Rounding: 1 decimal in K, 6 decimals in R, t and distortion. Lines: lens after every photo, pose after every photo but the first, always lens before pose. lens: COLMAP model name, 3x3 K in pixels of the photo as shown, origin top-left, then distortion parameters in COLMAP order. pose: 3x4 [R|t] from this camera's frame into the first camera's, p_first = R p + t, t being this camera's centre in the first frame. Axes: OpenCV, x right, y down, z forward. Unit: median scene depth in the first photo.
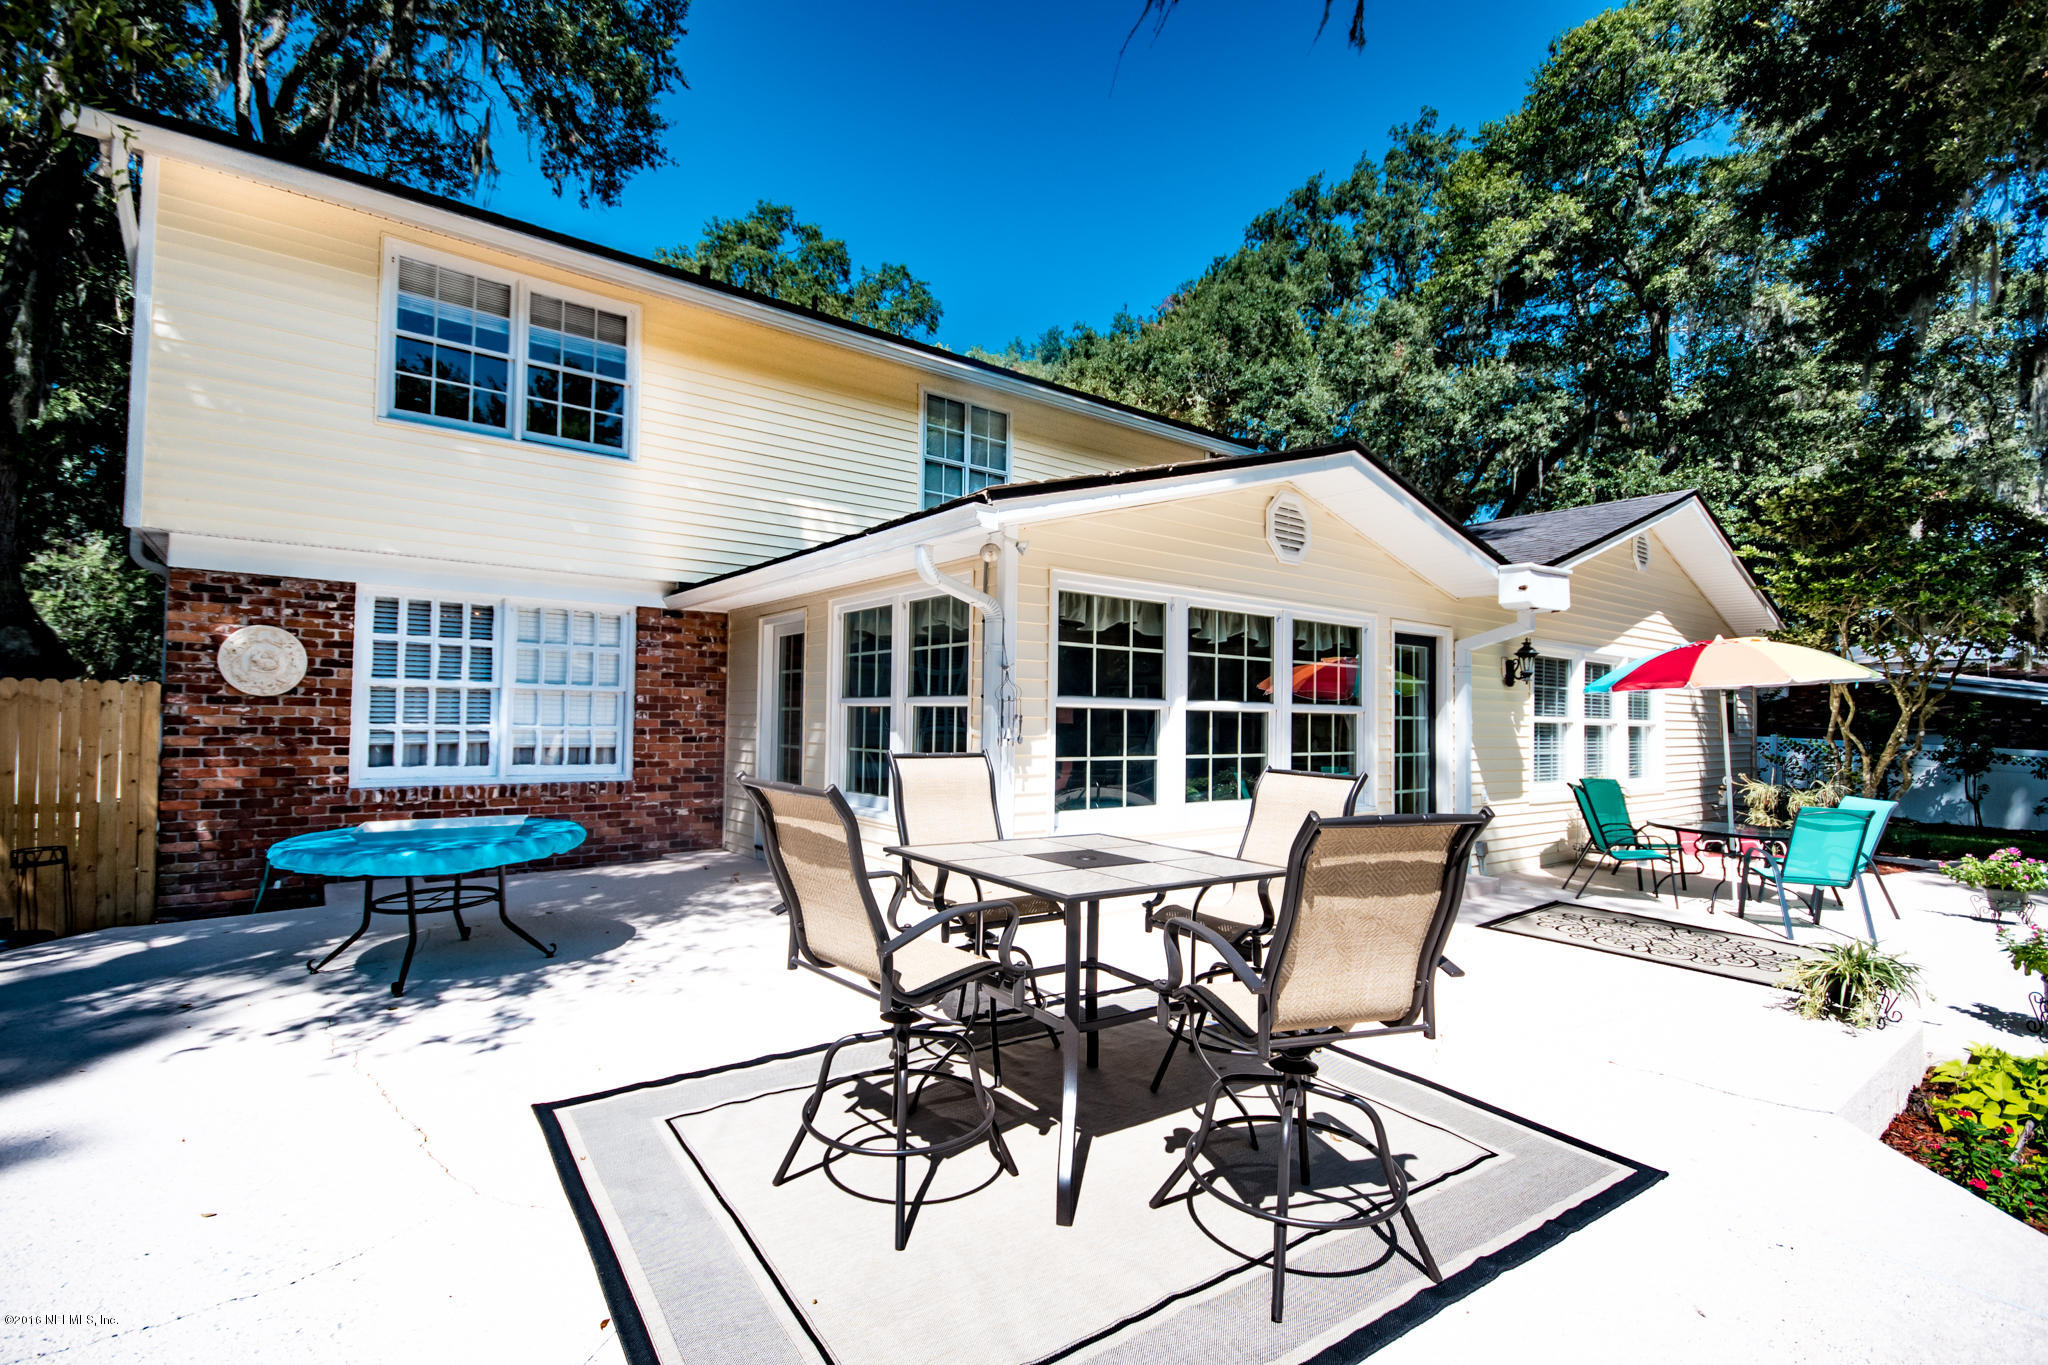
lens RADIAL K [[951.7, 0, 1024.0], [0, 951.7, 682.5], [0, 0, 1]] dist [-0.000608, -0.001369]
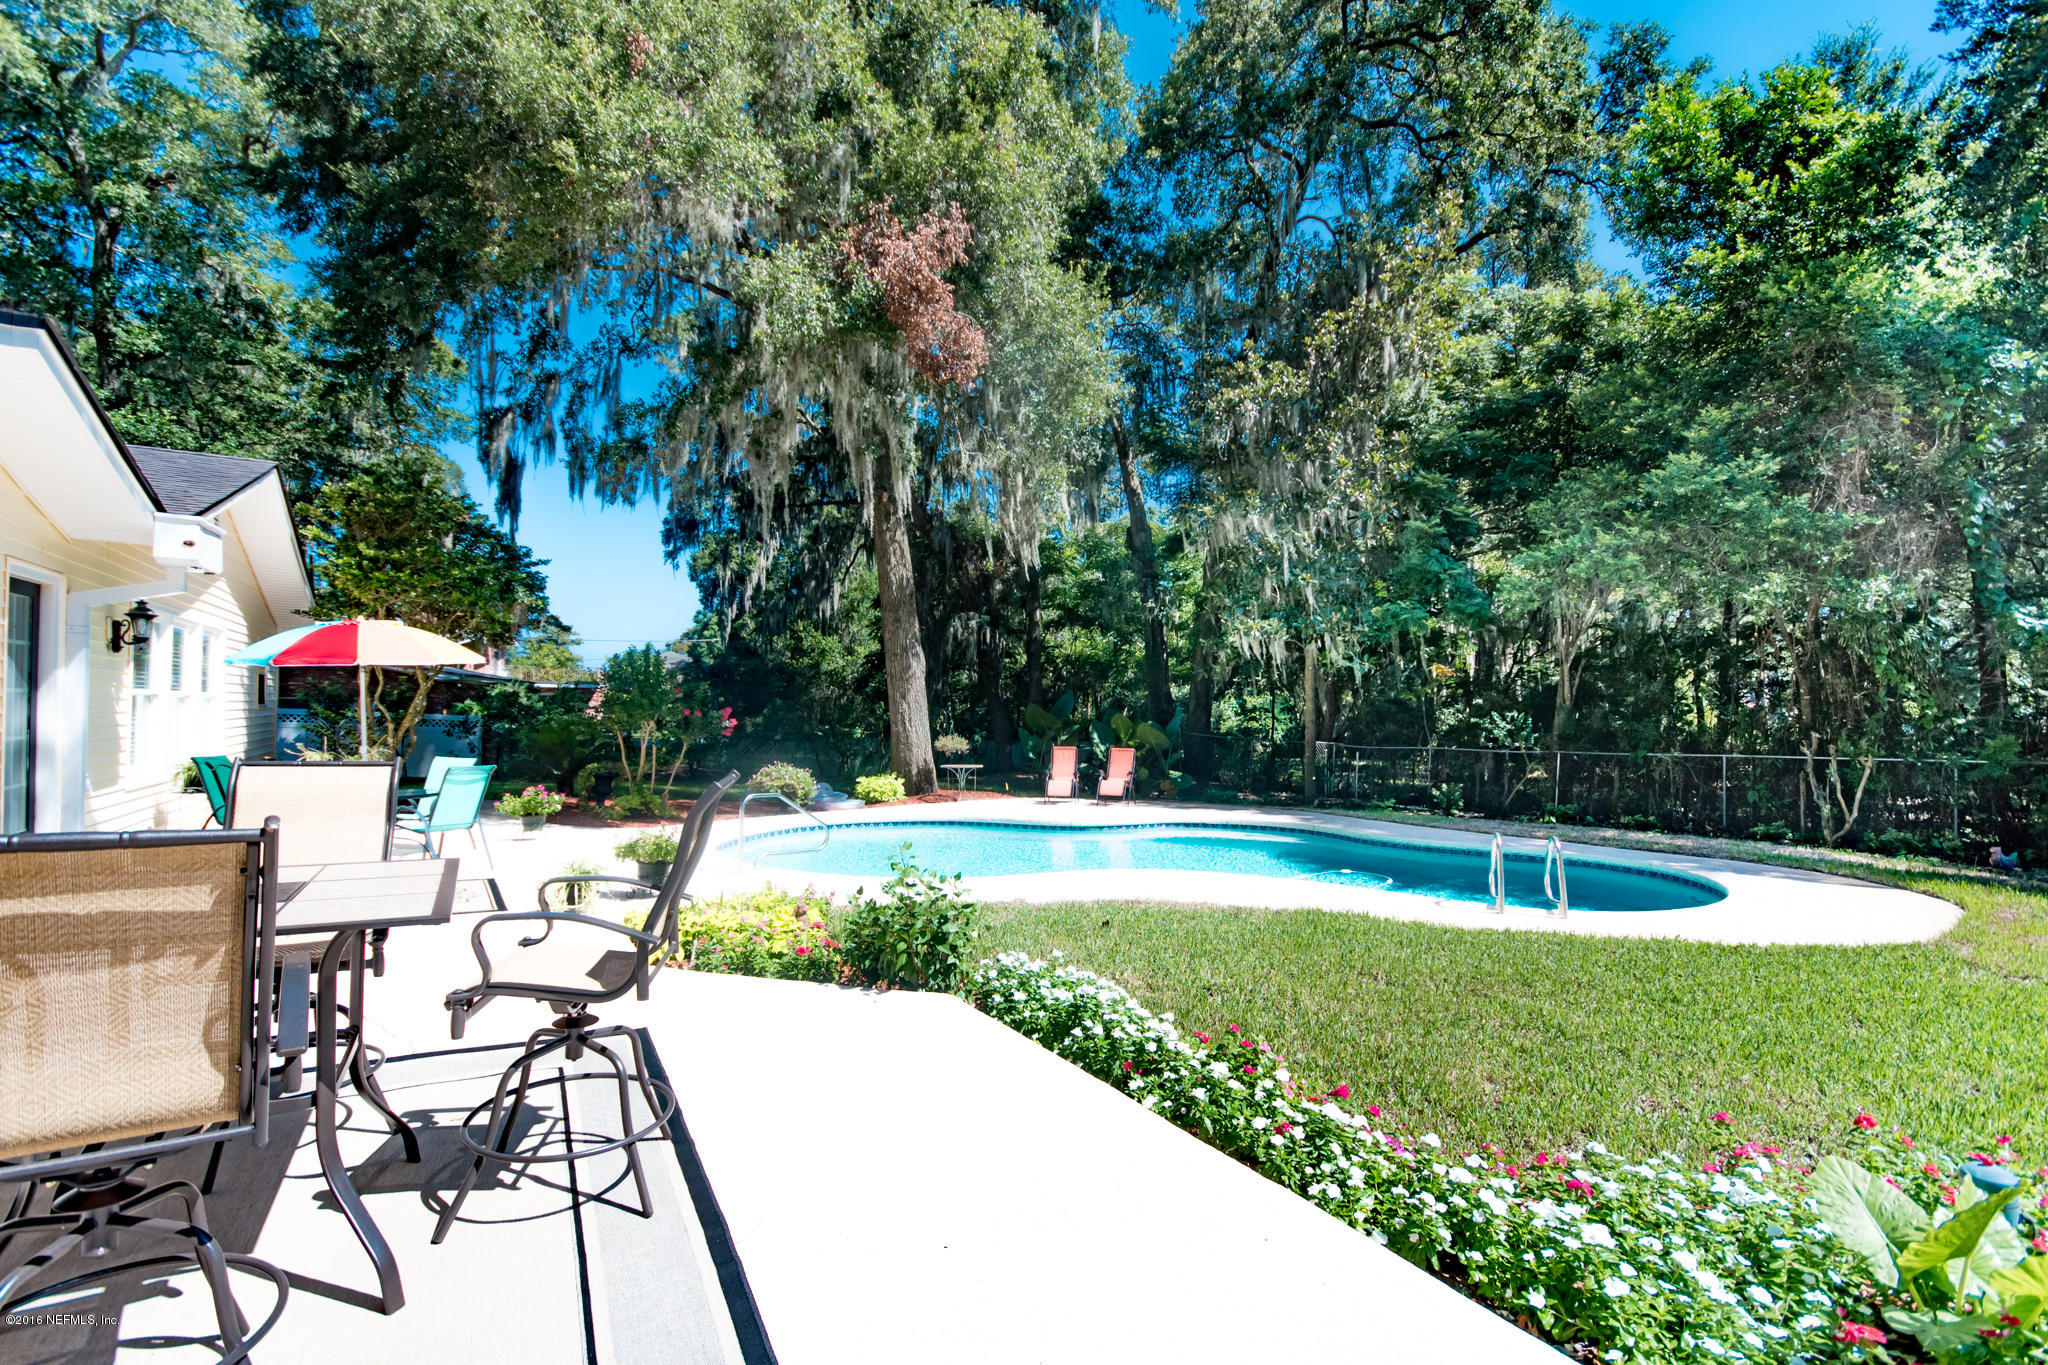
lens RADIAL K [[951.7, 0, 1024.0], [0, 951.7, 682.5], [0, 0, 1]] dist [-0.000608, -0.001369]
pose [[0.083821, 0.011123, 0.996419, -0.417694], [-0.047008, 0.998869, -0.007196, -0.002147], [-0.995371, -0.046236, 0.084249, 0.222829]]
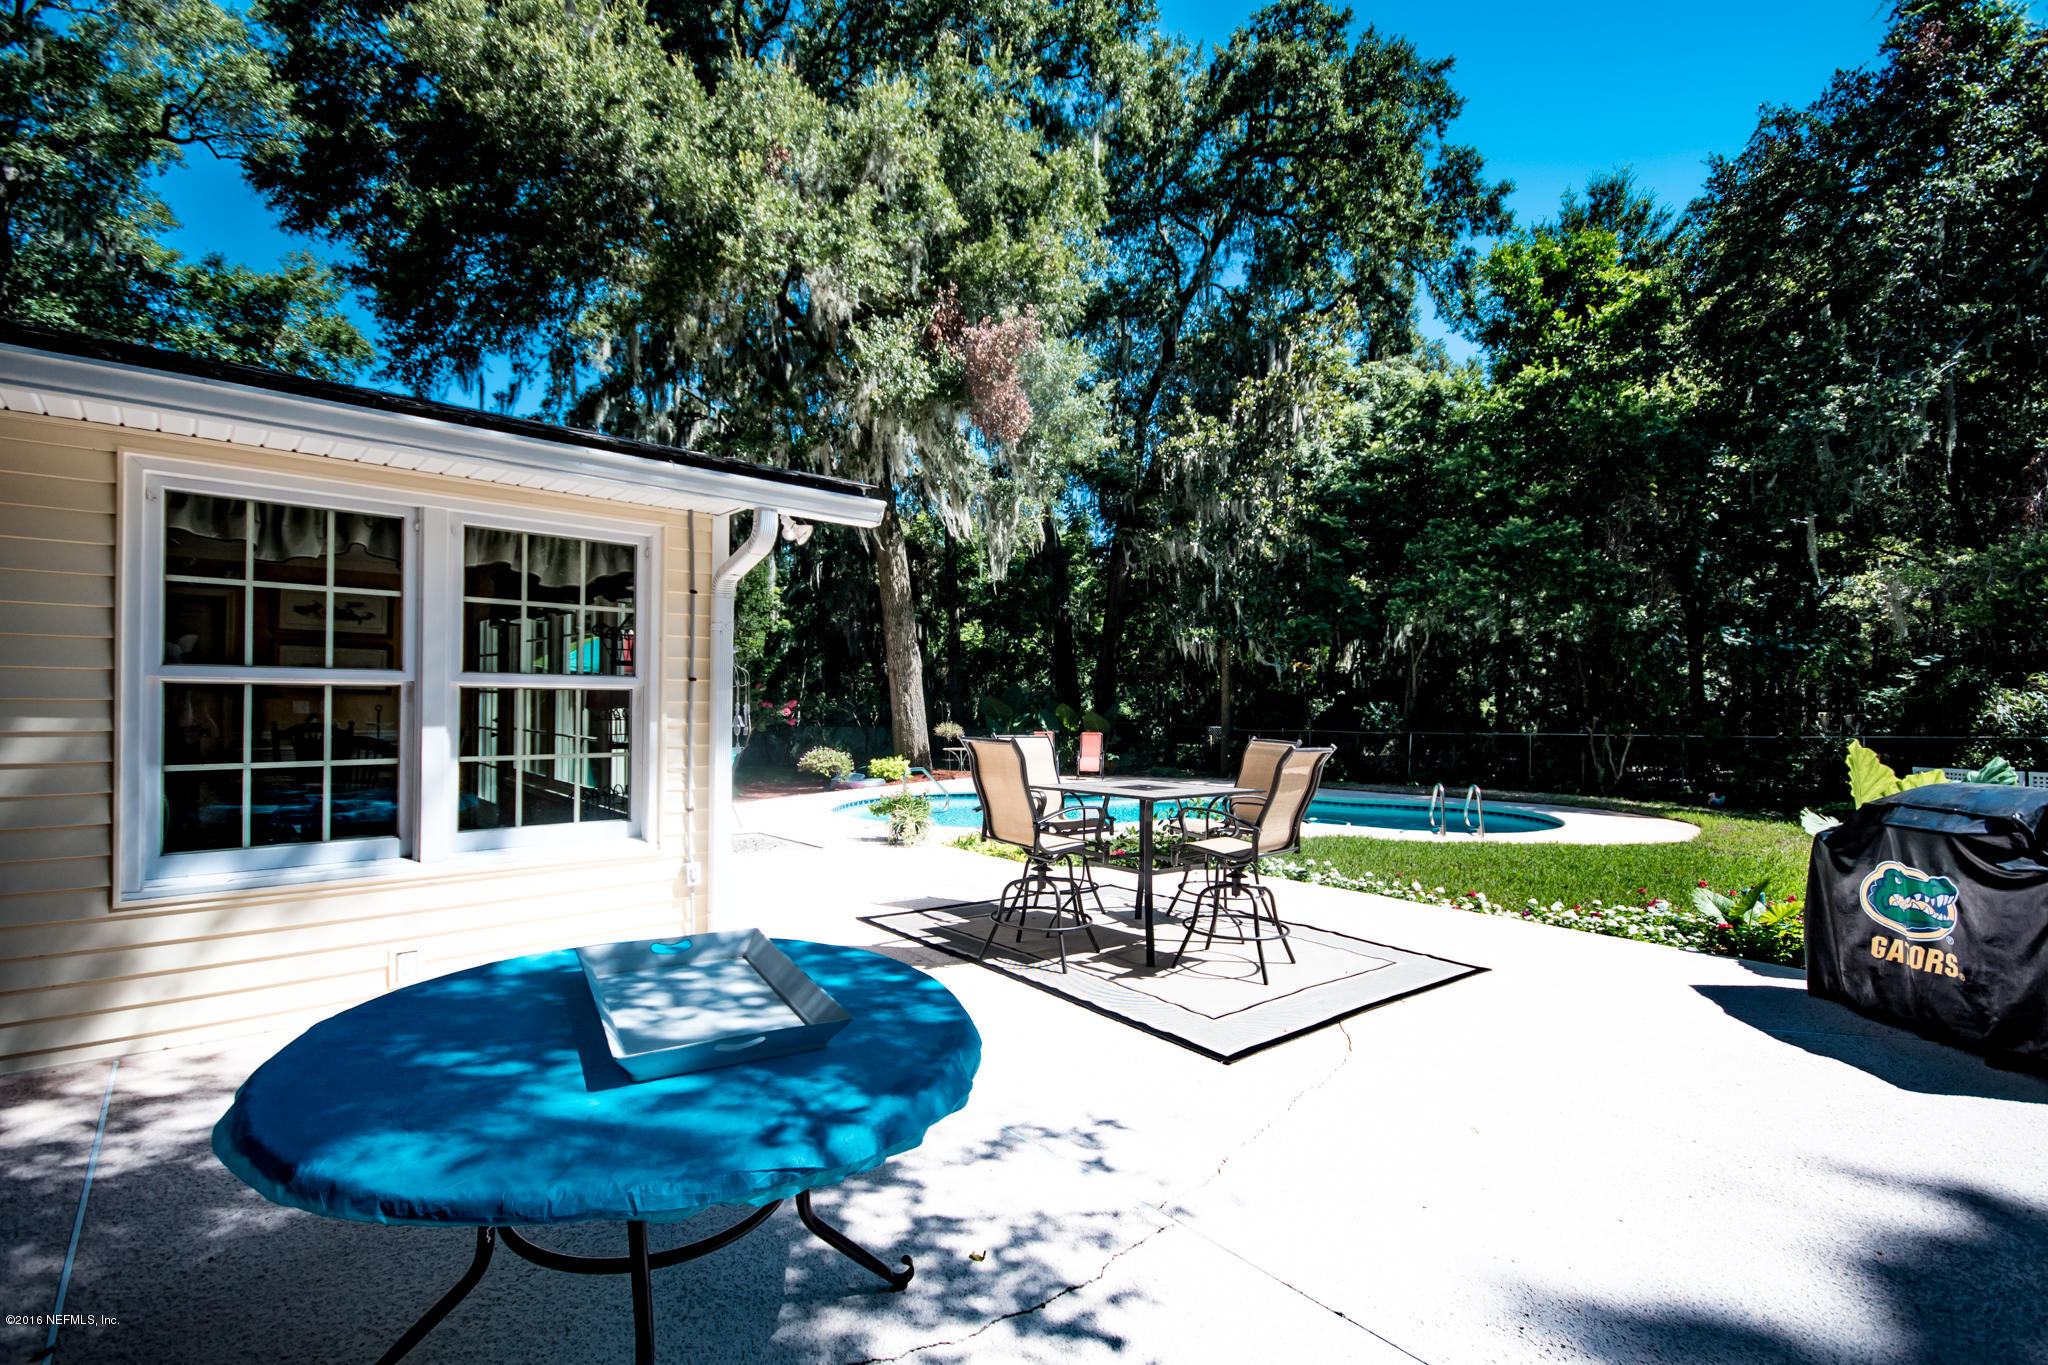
lens RADIAL K [[996.9, 0, 985.9], [0, 996.9, 685.8], [0, 0, 1]] dist [-0.049689, 0.066569]
pose [[-0.103198, -0.006704, 0.994638, -1.177493], [-0.049907, 0.998753, 0.001554, 0.004254], [-0.993408, -0.049479, -0.103403, 1.013439]]
